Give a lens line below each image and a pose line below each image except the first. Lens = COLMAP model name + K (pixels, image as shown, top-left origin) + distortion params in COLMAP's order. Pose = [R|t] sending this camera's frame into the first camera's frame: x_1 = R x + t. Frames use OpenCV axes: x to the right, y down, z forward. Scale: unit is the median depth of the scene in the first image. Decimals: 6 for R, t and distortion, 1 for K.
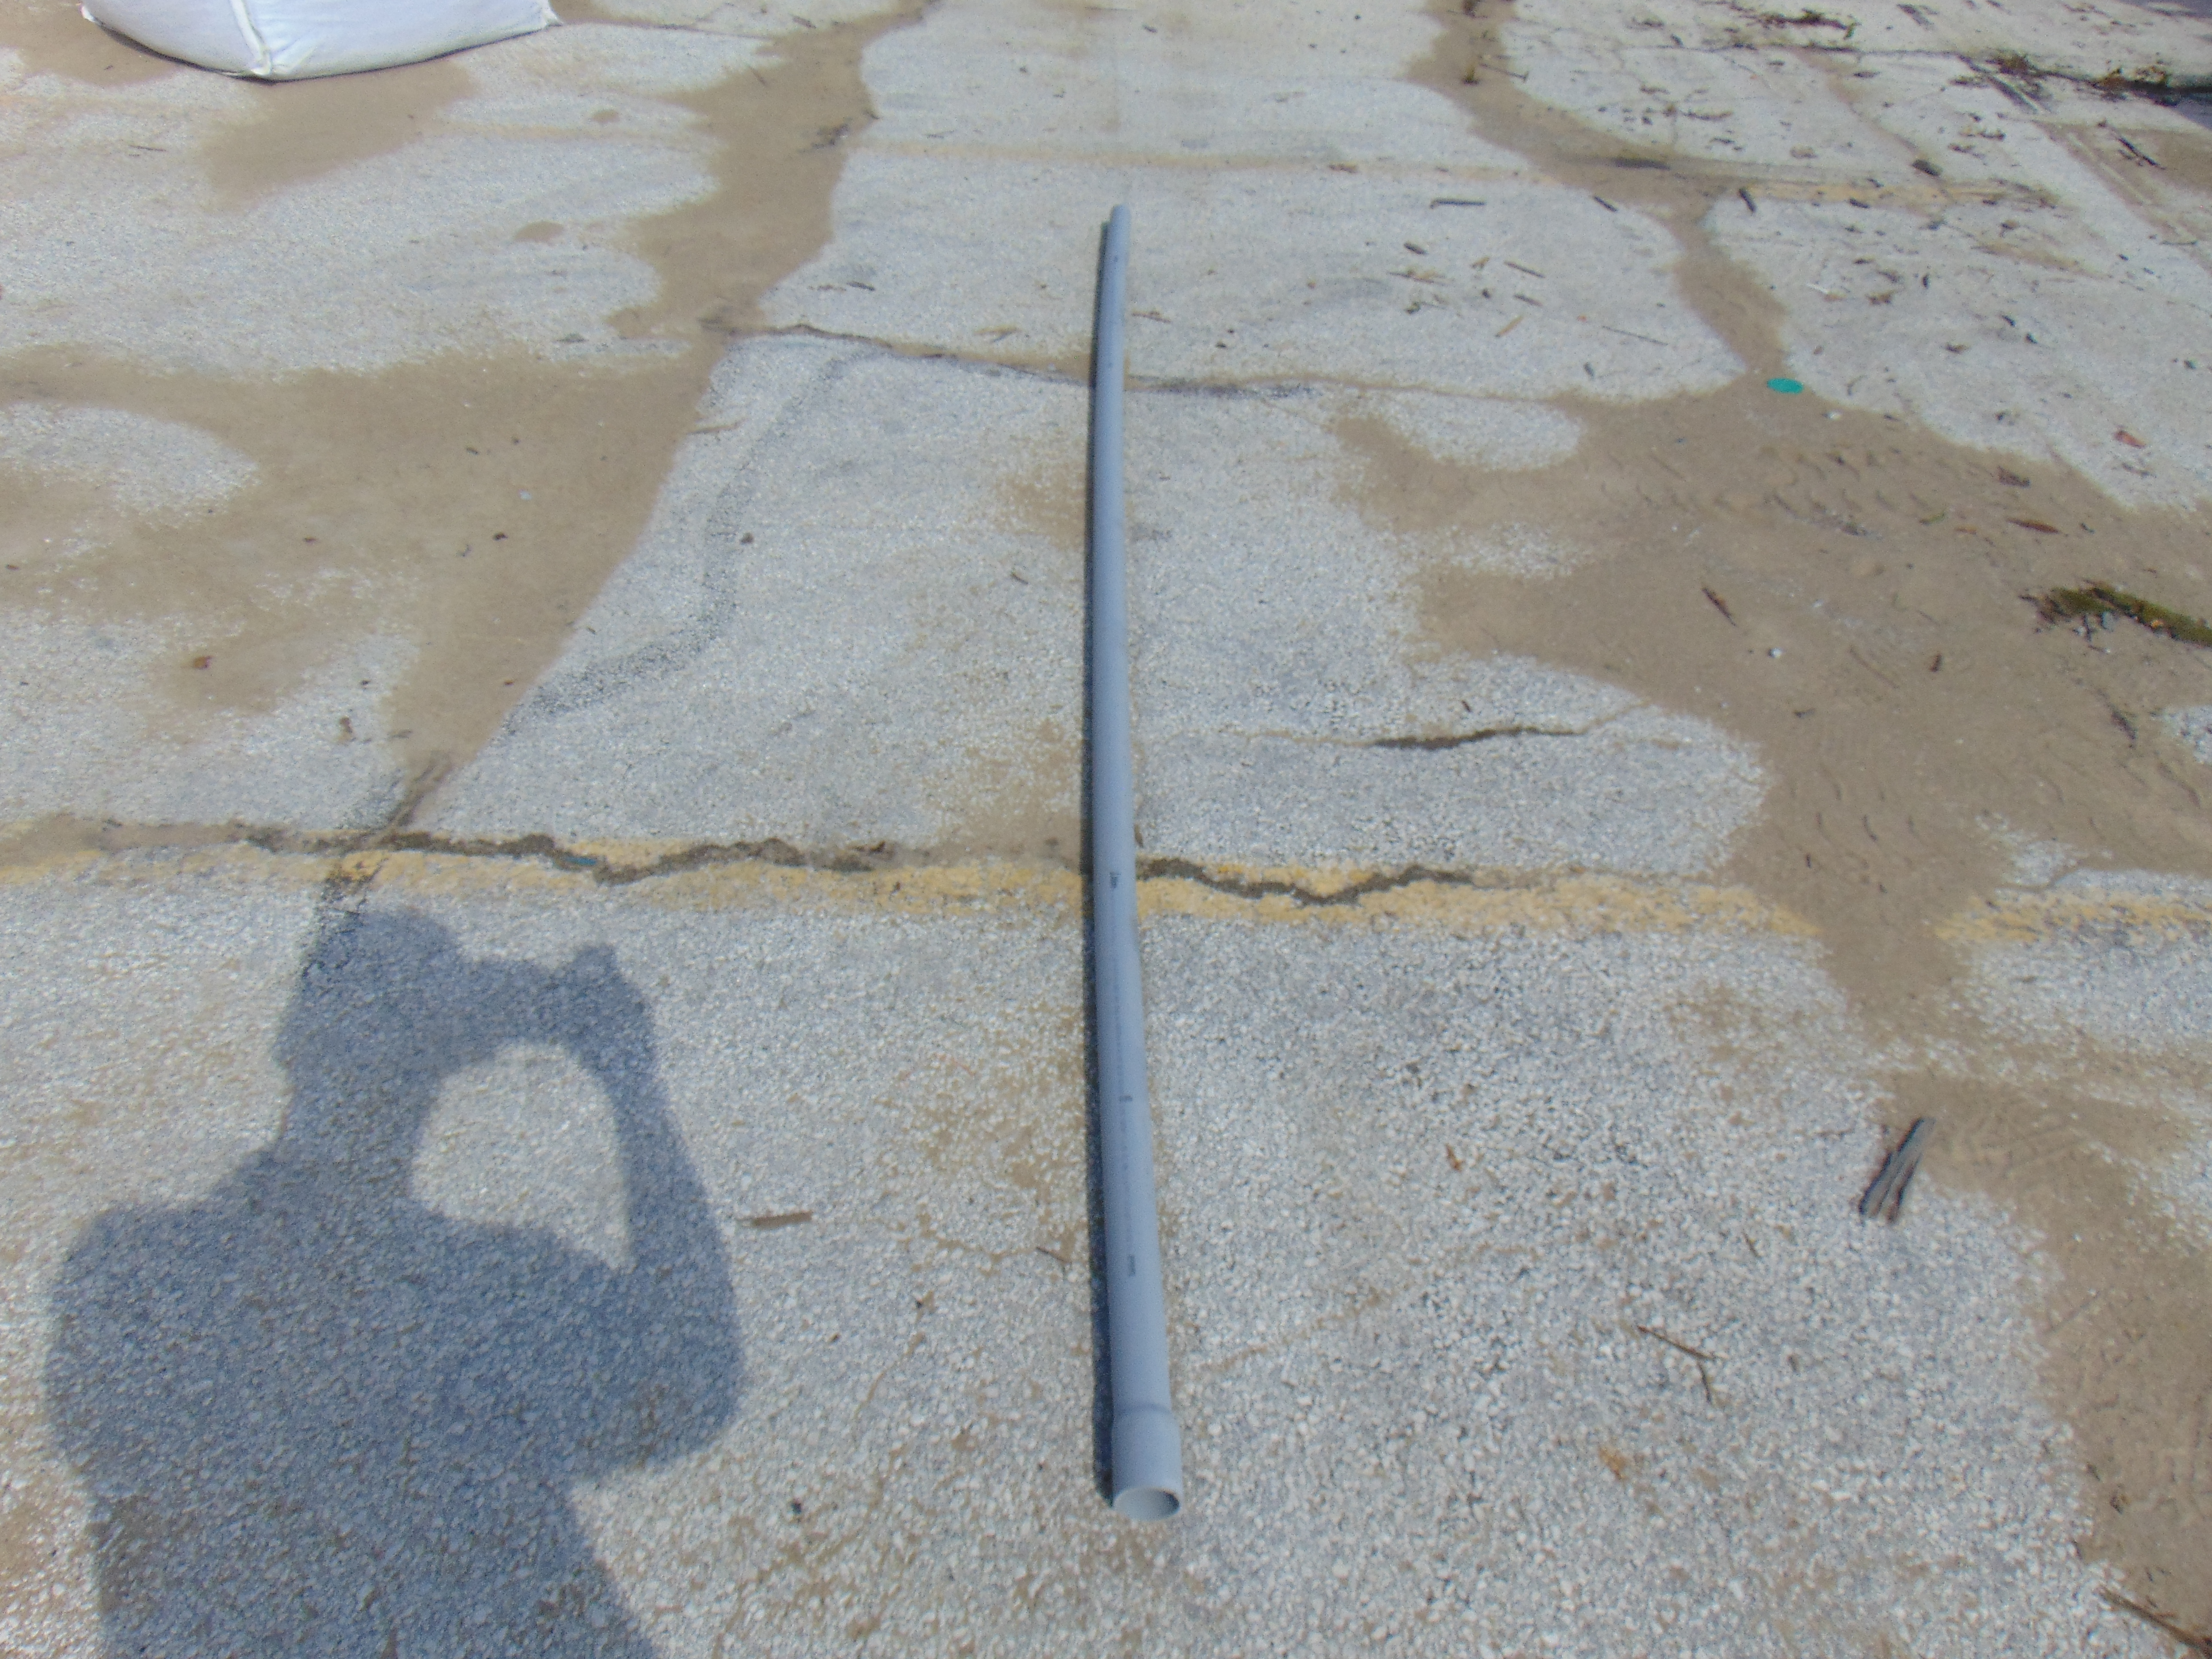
lens RADIAL K [[1624.1, 0, 1091.2], [0, 1624.1, 852.0], [0, 0, 1]] dist [0.007789, 0.023797]
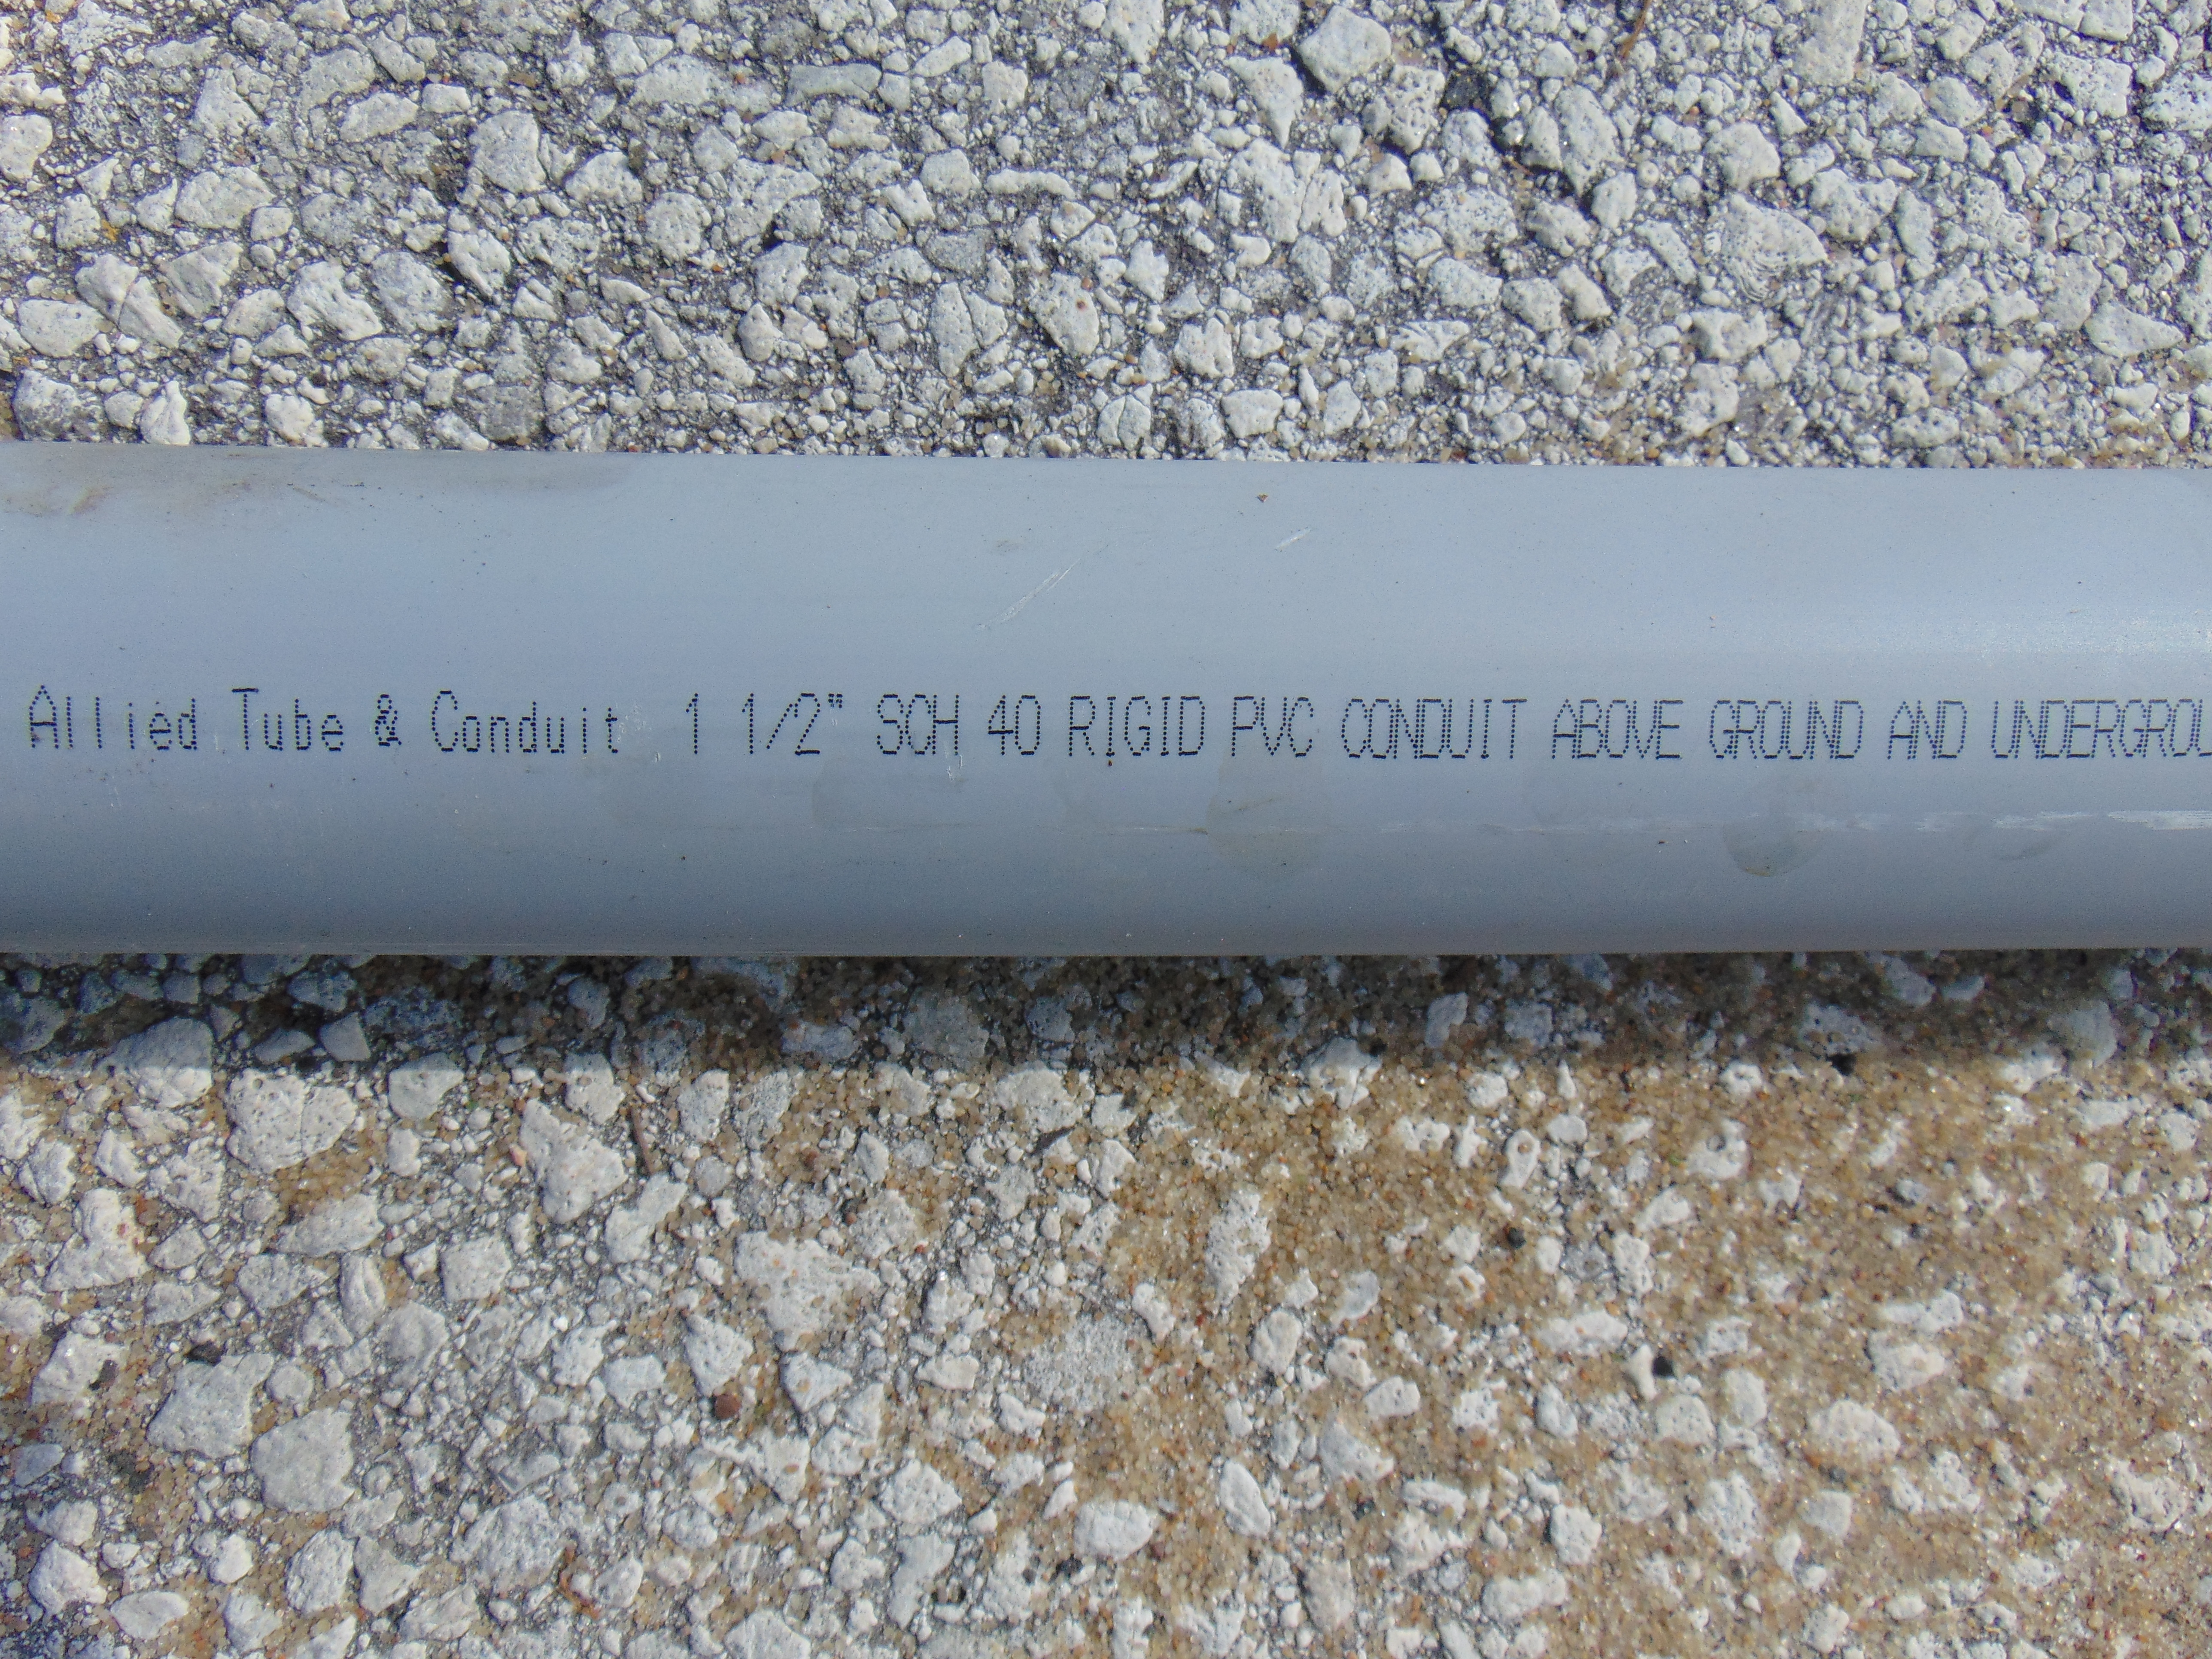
lens RADIAL K [[1623.4, 0, 1106.0], [0, 1623.4, 829.5], [0, 0, 1]] dist [0.003741, 0.006400]
pose [[0.012028, -0.999507, 0.028985, 0.008300], [0.582470, 0.030565, 0.812277, 0.008252], [-0.812763, 0.007113, 0.582551, 1.043709]]
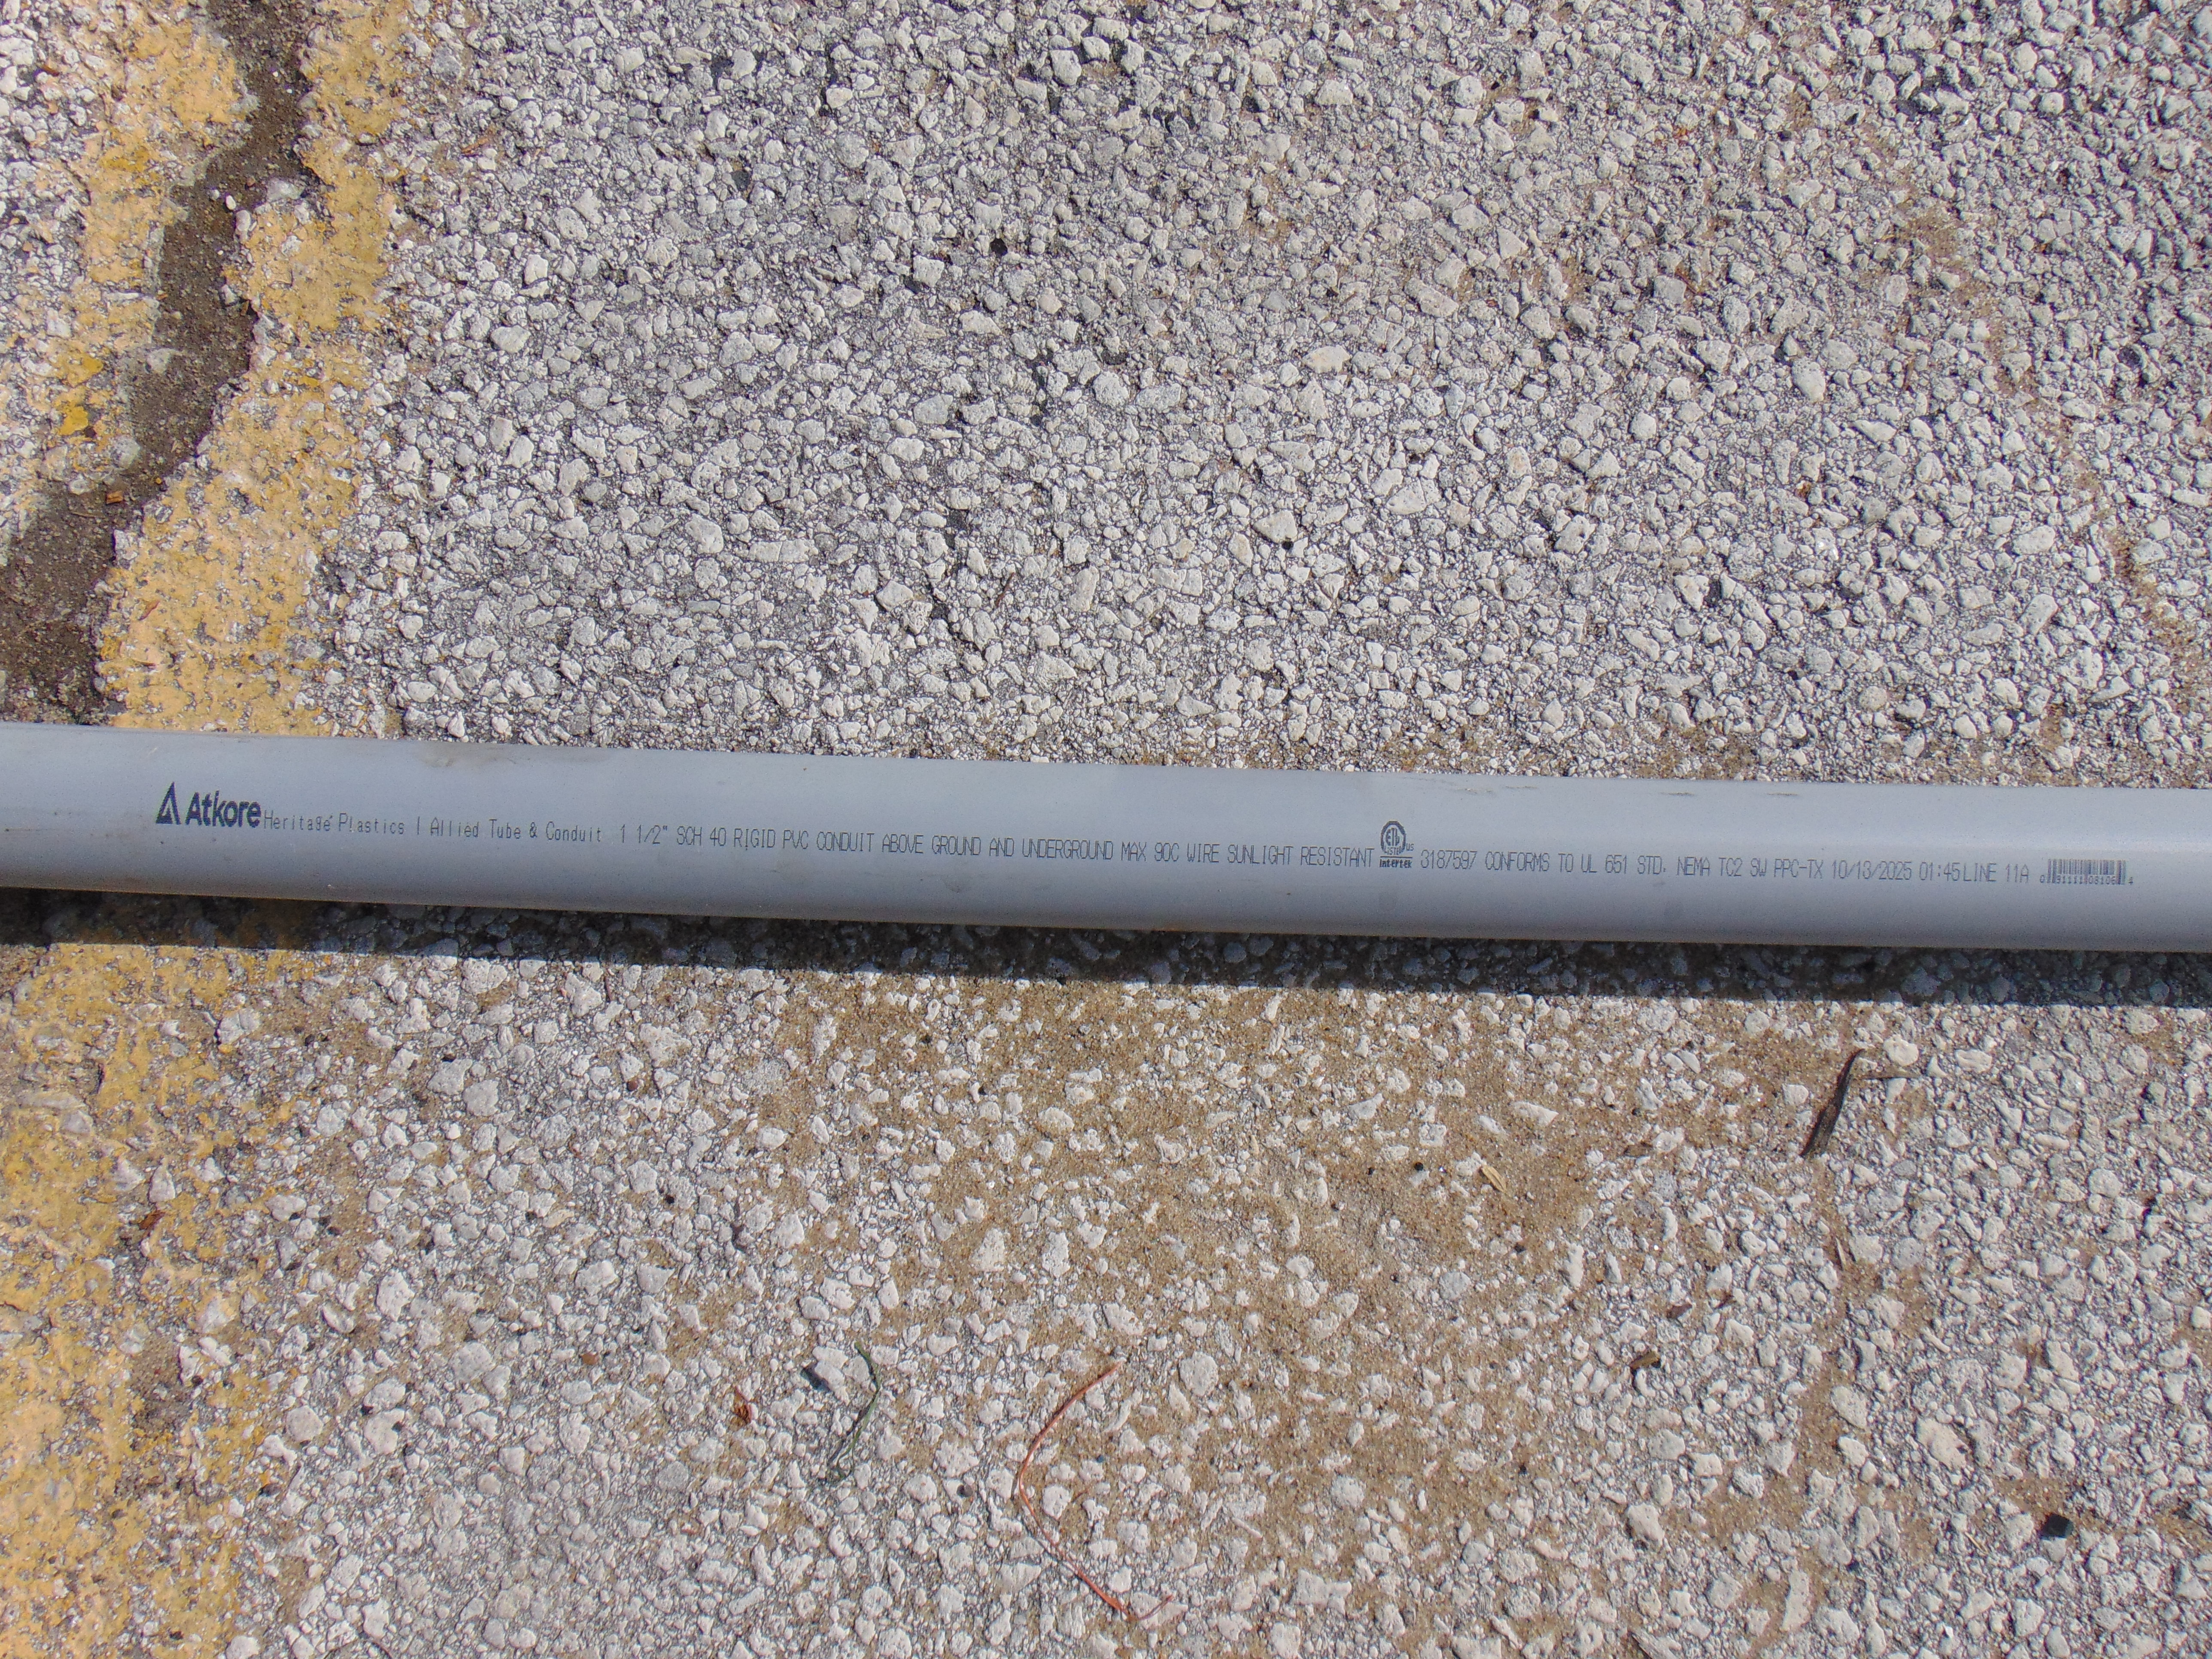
lens RADIAL K [[1624.1, 0, 1091.2], [0, 1624.1, 852.0], [0, 0, 1]] dist [0.007789, 0.023797]
pose [[0.047133, -0.991649, 0.120044, -0.018141], [0.619639, 0.123286, 0.775144, -0.107924], [-0.783471, 0.037849, 0.620275, 0.865453]]
